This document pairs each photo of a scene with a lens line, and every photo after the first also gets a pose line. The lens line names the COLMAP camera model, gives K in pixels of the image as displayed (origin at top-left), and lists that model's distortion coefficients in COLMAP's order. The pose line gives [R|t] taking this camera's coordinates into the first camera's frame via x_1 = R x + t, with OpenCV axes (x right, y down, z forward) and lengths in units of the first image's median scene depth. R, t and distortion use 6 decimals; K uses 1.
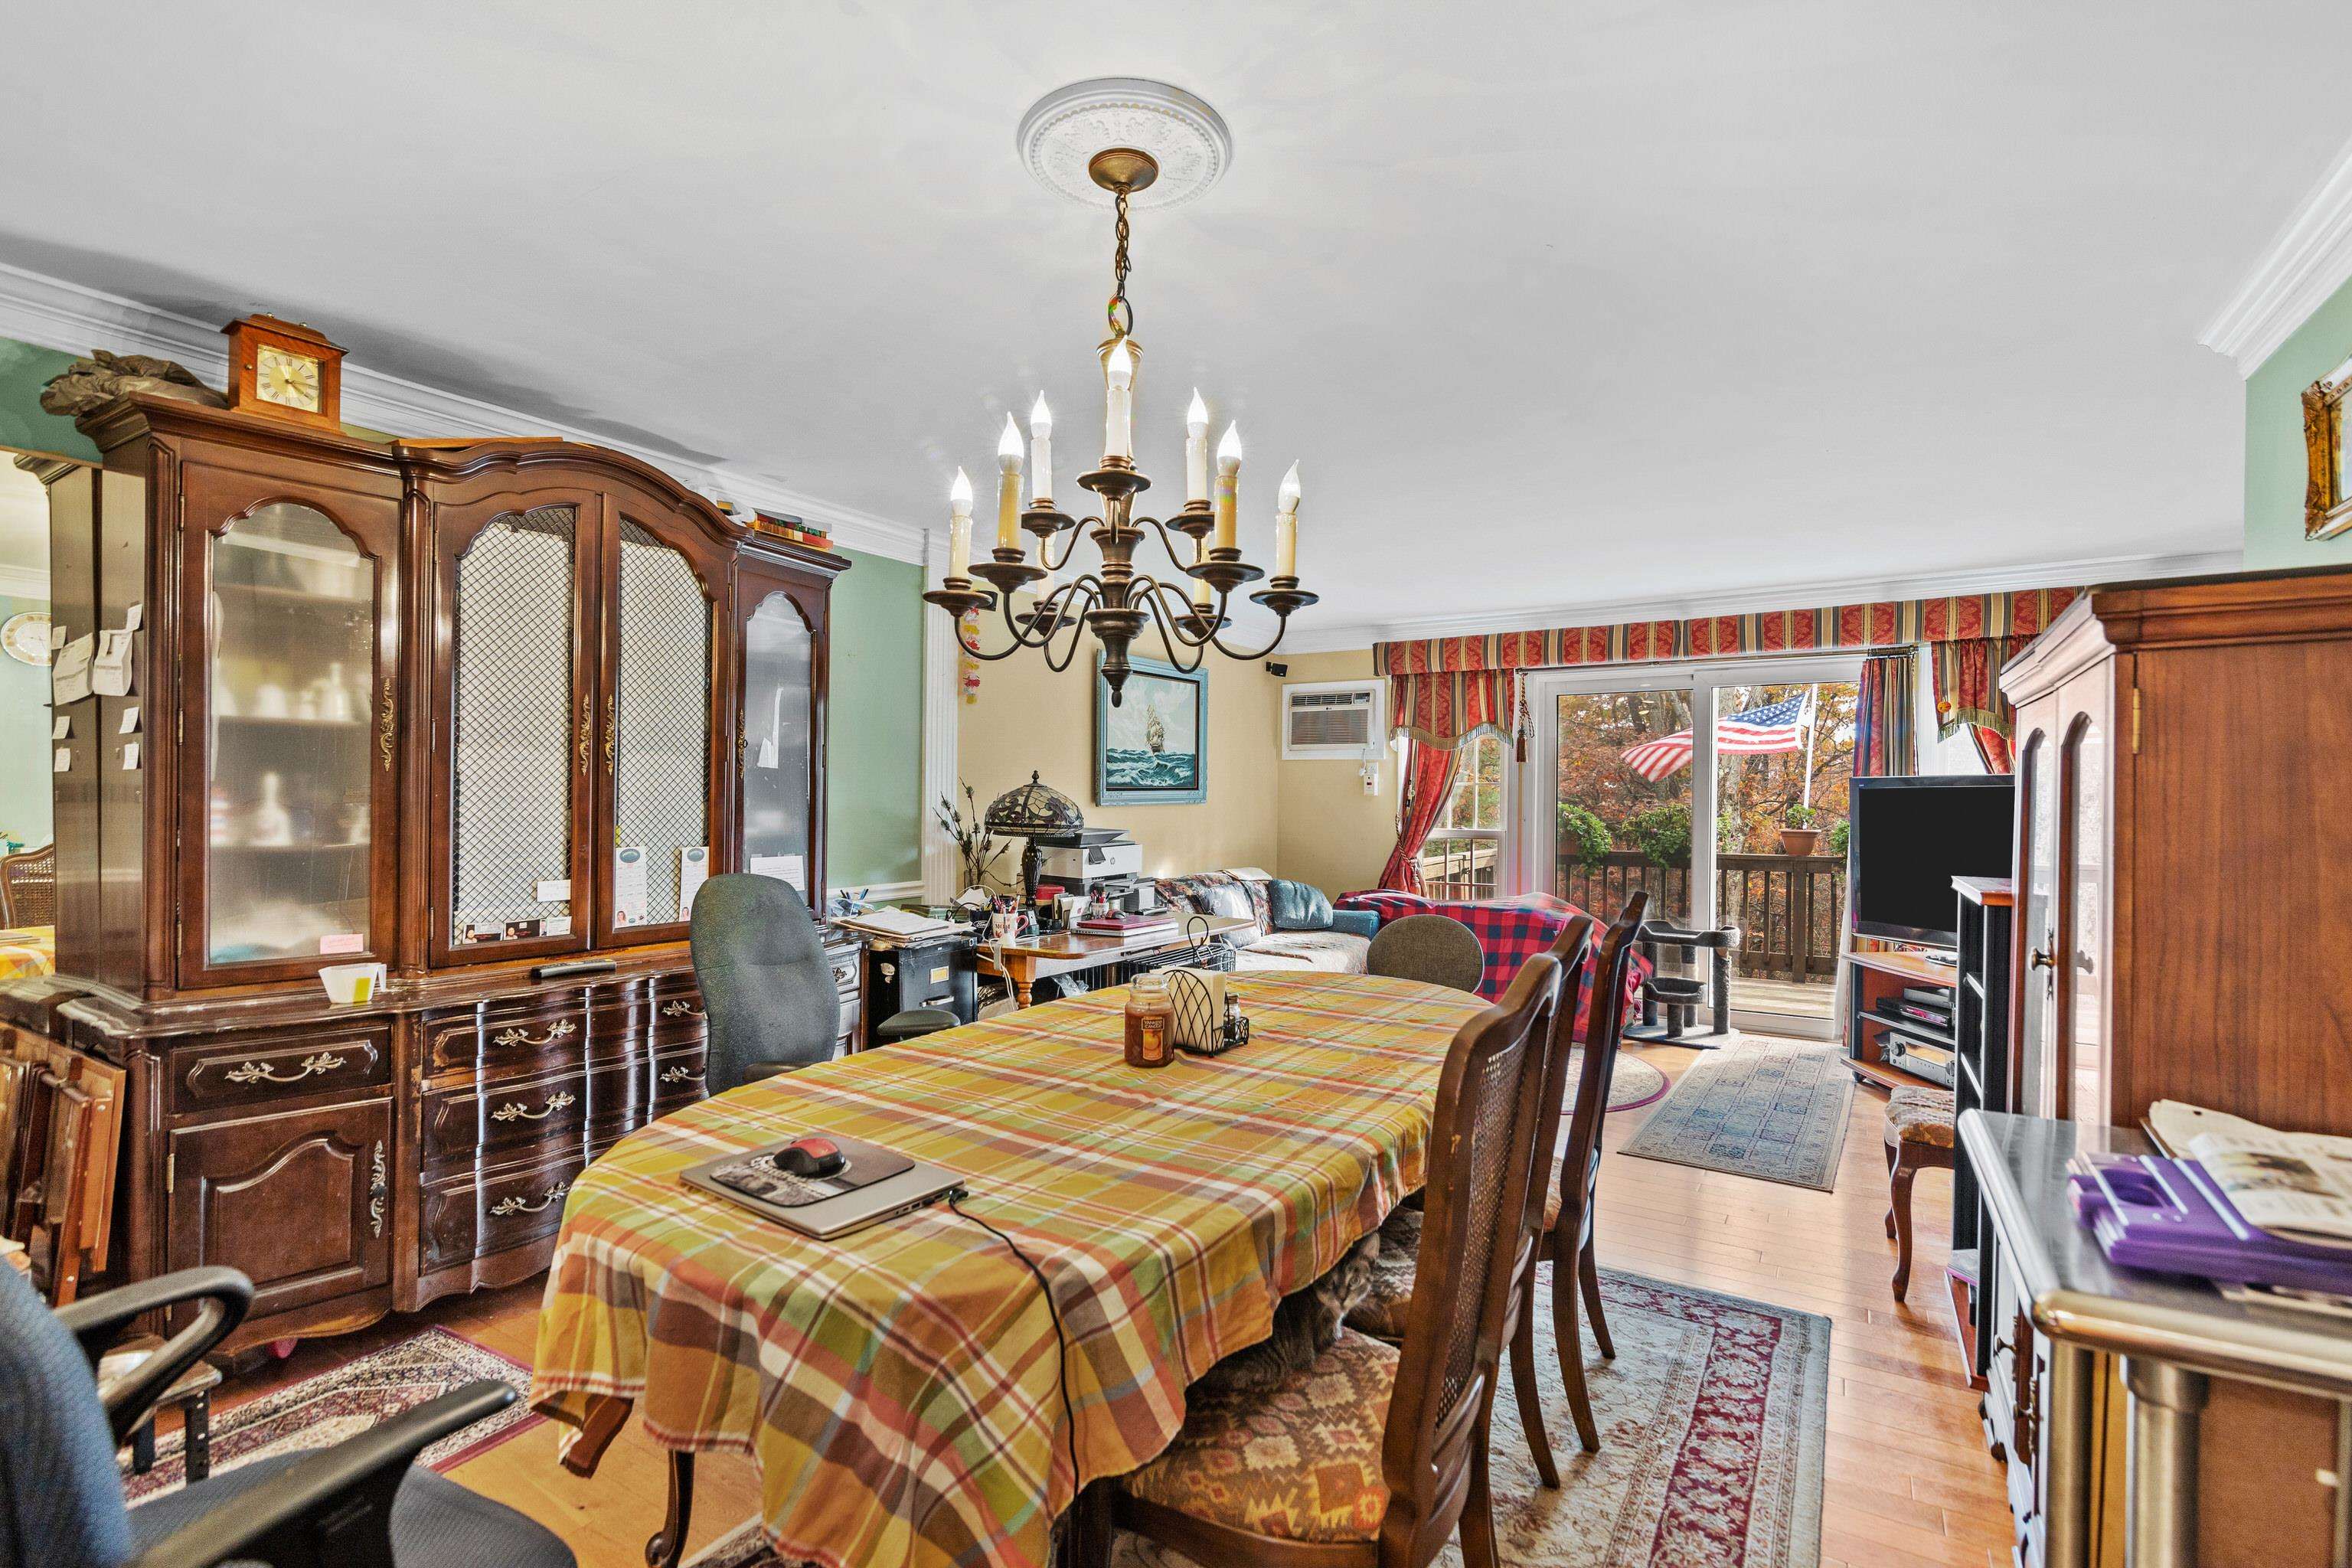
lens RADIAL K [[1074.4, 0, 1176.8], [0, 1074.4, 793.9], [0, 0, 1]] dist [-0.000990, -0.000252]
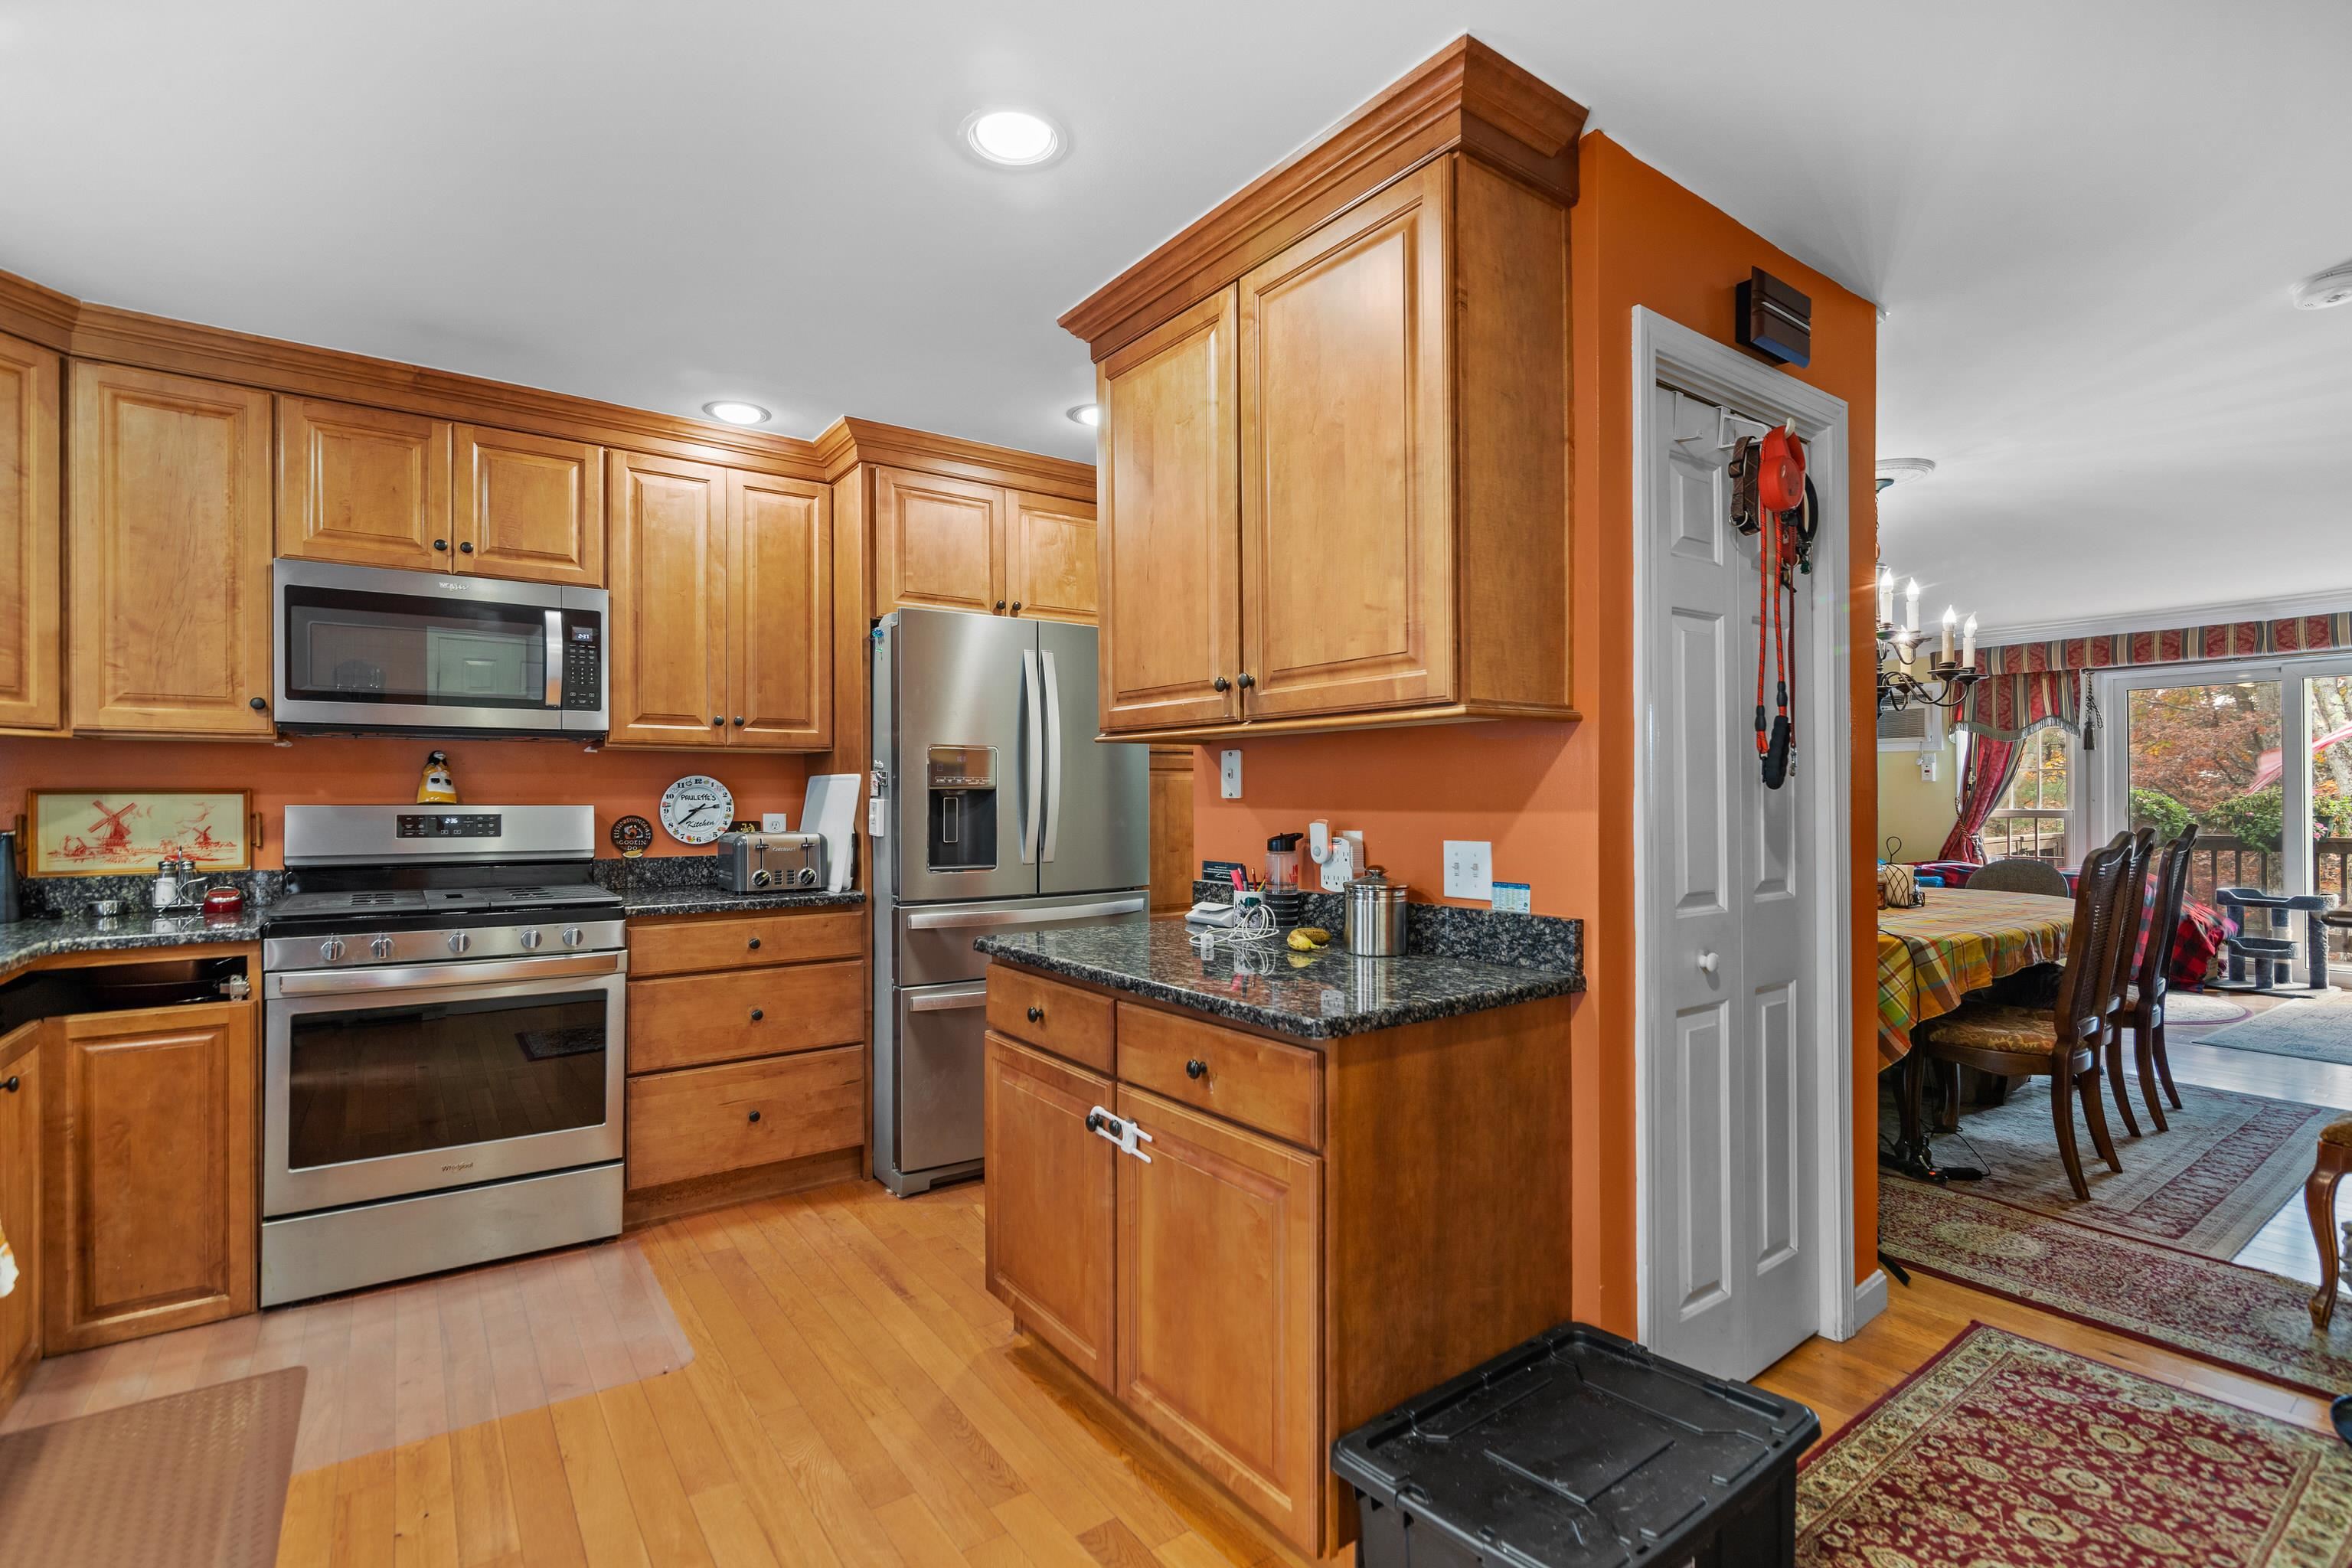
lens RADIAL K [[1073.3, 0, 1176.0], [0, 1073.3, 784.0], [0, 0, 1]] dist [0.000922, -0.000390]
pose [[0.927300, -0.014109, -0.374052, -0.164184], [0.010154, 0.999870, -0.012542, 0.012038], [0.374181, 0.007832, 0.927323, -0.453143]]
